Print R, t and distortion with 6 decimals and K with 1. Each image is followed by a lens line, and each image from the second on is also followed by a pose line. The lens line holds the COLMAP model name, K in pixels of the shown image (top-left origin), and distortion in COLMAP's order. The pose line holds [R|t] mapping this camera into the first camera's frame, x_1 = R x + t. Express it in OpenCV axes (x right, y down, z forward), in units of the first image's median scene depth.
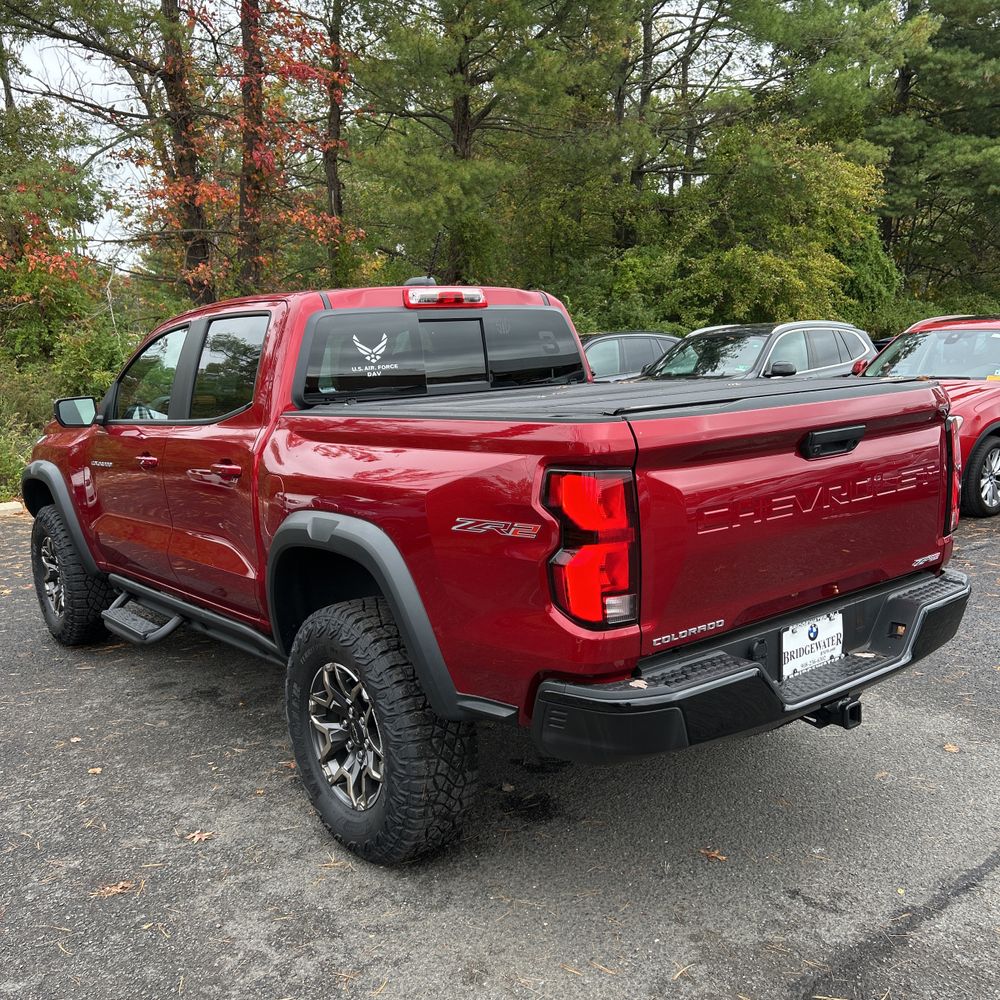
lens RADIAL K [[1009.2, 0, 490.7], [0, 1009.2, 496.8], [0, 0, 1]] dist [0.017898, 0.000000]
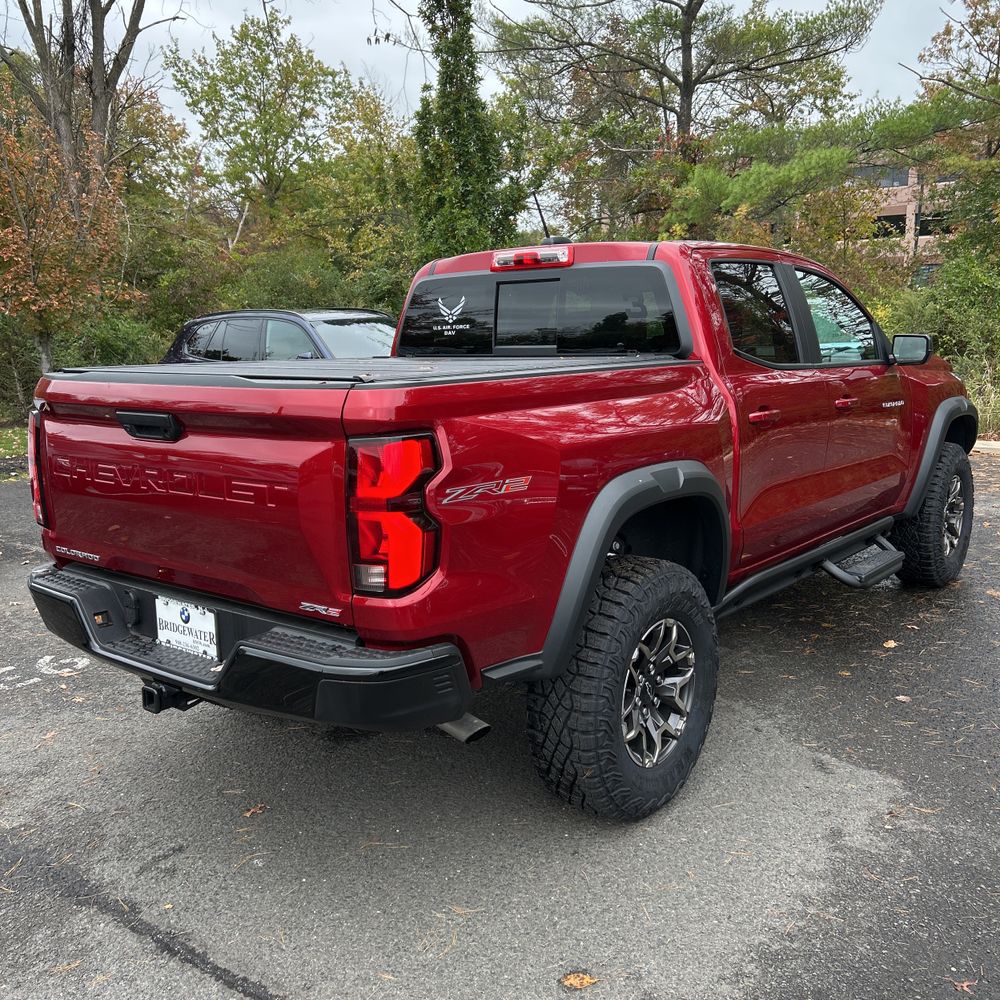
lens RADIAL K [[1009.2, 0, 487.4], [0, 1009.2, 495.9], [0, 0, 1]] dist [0.017898, 0.000000]
pose [[0.225199, 0.202231, -0.953094, 1.277208], [-0.129172, 0.975784, 0.176525, -0.190485], [0.965712, 0.083360, 0.245868, 1.004334]]
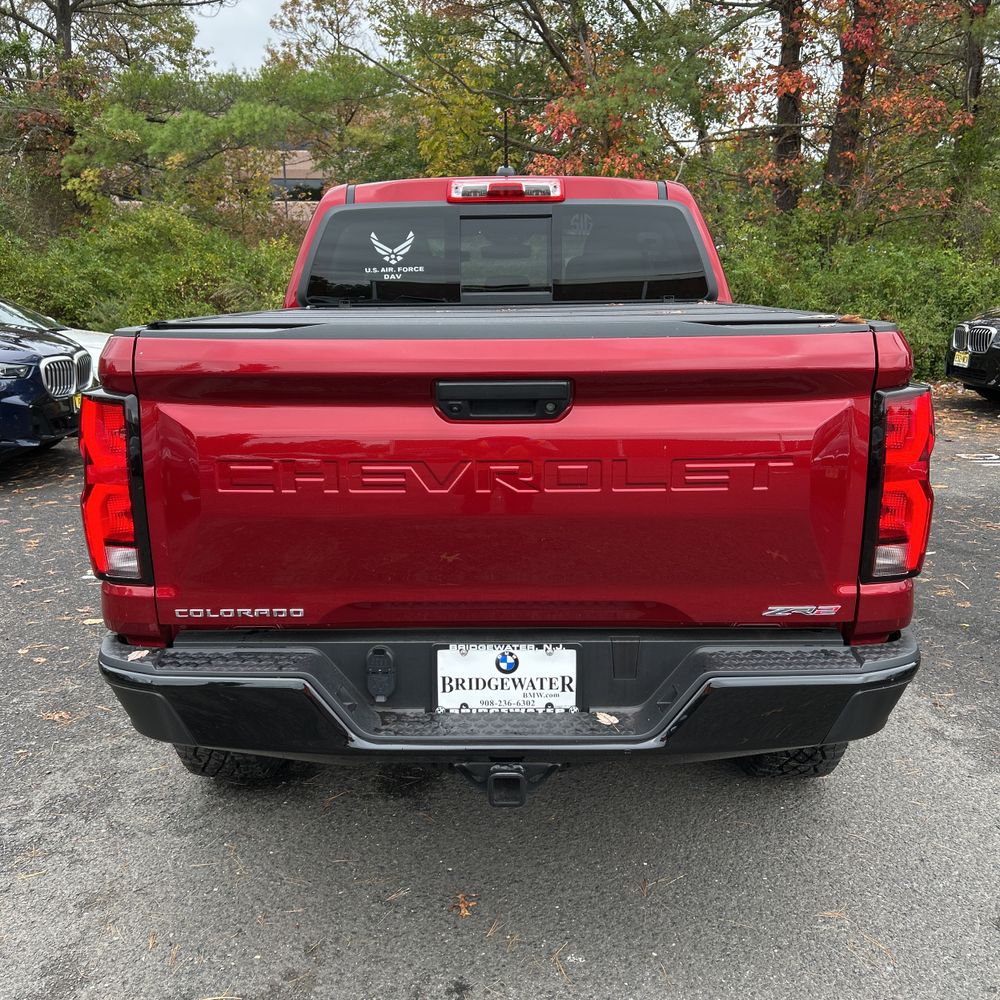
lens RADIAL K [[1009.2, 0, 496.5], [0, 1009.2, 505.6], [0, 0, 1]] dist [0.017898, 0.000000]
pose [[0.776605, 0.176843, -0.604658, 0.703467], [-0.117013, 0.983583, 0.137378, -0.070076], [0.619026, -0.035936, 0.784548, 0.428822]]
